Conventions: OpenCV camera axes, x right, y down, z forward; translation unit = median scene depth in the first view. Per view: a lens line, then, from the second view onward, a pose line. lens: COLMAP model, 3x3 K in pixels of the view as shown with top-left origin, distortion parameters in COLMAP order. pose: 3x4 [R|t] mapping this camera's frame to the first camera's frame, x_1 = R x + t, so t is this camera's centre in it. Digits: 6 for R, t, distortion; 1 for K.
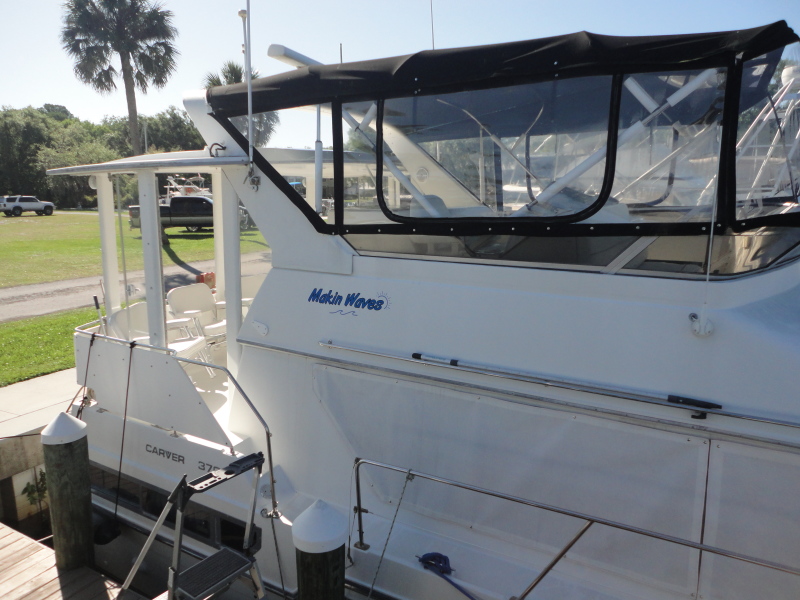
lens RADIAL K [[573.3, 0, 396.5], [0, 573.3, 290.2], [0, 0, 1]] dist [-0.012451, 0.007261]
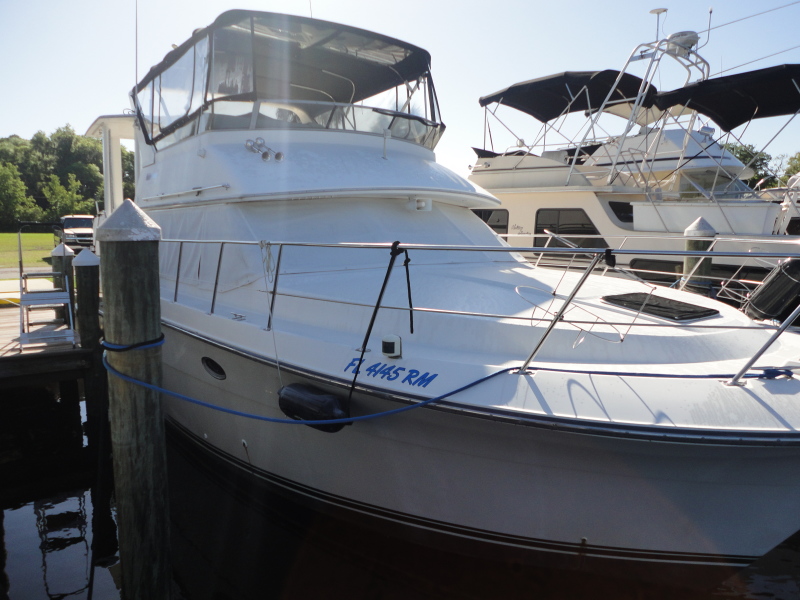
lens RADIAL K [[570.7, 0, 403.4], [0, 570.7, 267.4], [0, 0, 1]] dist [0.006626, 0.004465]
pose [[0.923850, 0.014107, -0.382494, 1.639248], [-0.052435, 0.994564, -0.089966, 0.512546], [0.379145, 0.103171, 0.919568, -0.515704]]
